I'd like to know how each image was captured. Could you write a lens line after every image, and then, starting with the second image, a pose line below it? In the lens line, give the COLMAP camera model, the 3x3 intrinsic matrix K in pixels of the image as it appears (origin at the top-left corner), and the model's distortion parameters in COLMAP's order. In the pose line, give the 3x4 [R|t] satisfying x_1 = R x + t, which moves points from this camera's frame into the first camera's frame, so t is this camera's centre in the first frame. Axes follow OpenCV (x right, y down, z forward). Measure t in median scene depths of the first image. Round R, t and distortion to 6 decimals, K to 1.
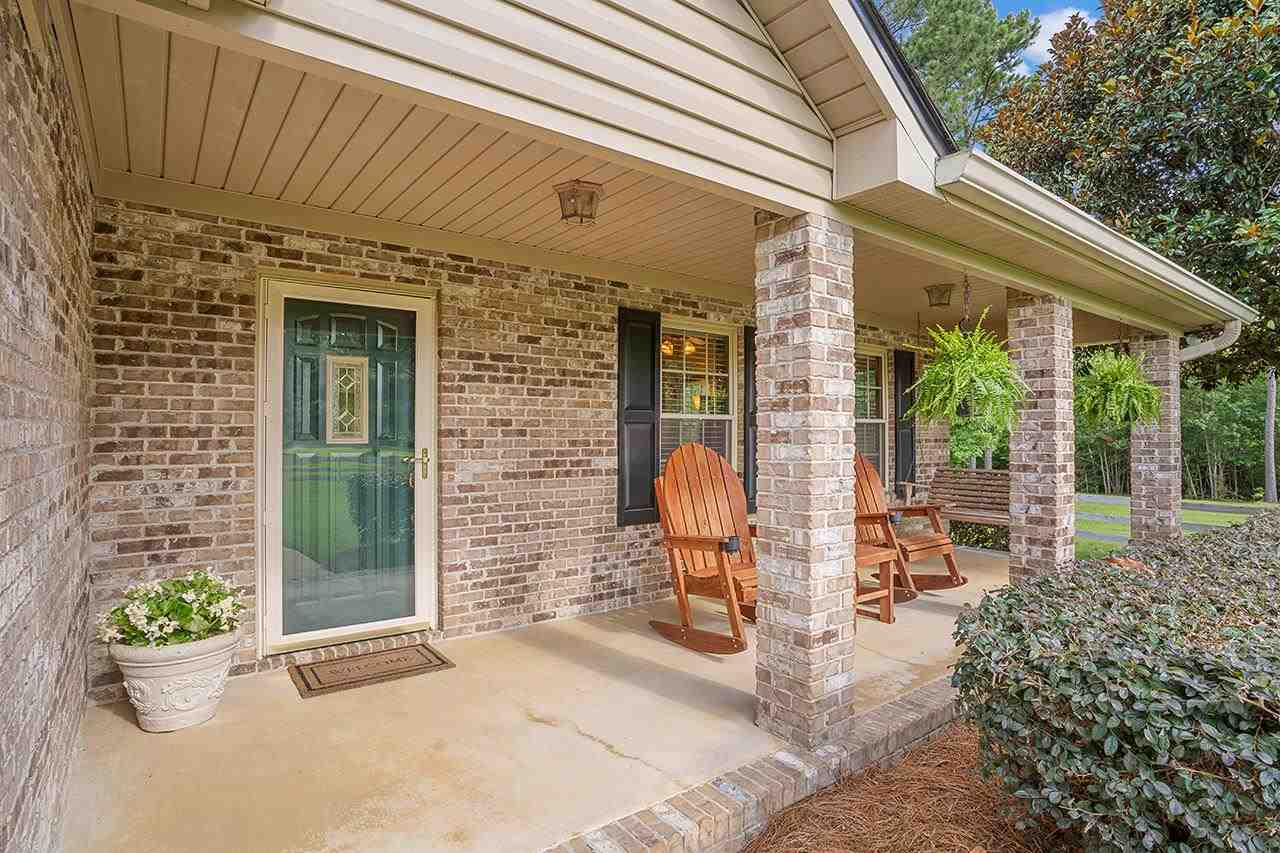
lens RADIAL K [[671.1, 0, 638.7], [0, 671.1, 427.7], [0, 0, 1]] dist [-0.033326, 0.000851]
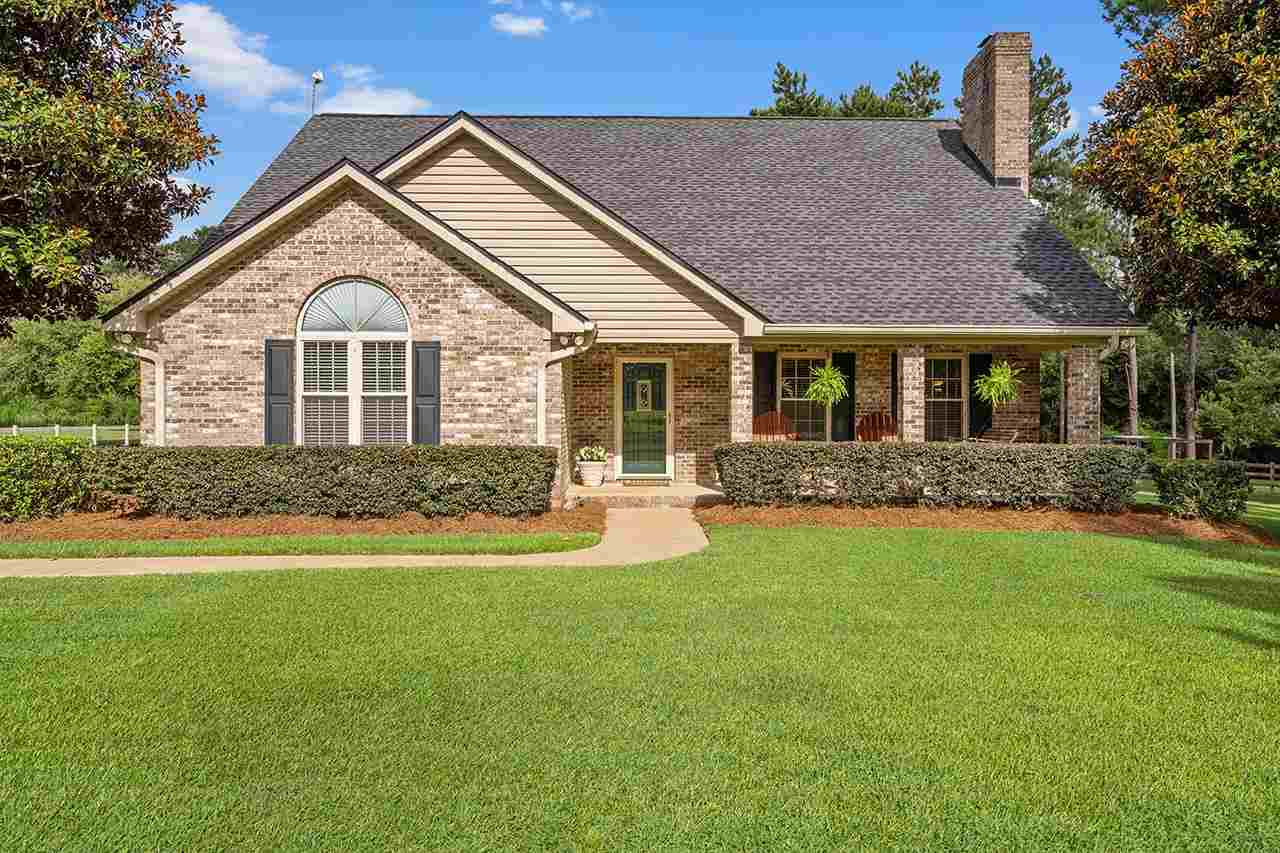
lens RADIAL K [[997.0, 0, 639.0], [0, 997.0, 425.1], [0, 0, 1]] dist [0.009936, 0.001587]
pose [[0.815818, 0.004472, -0.578292, 1.959056], [0.004335, 0.999895, 0.013848, 0.024392], [0.578293, -0.013804, 0.815712, -2.423872]]
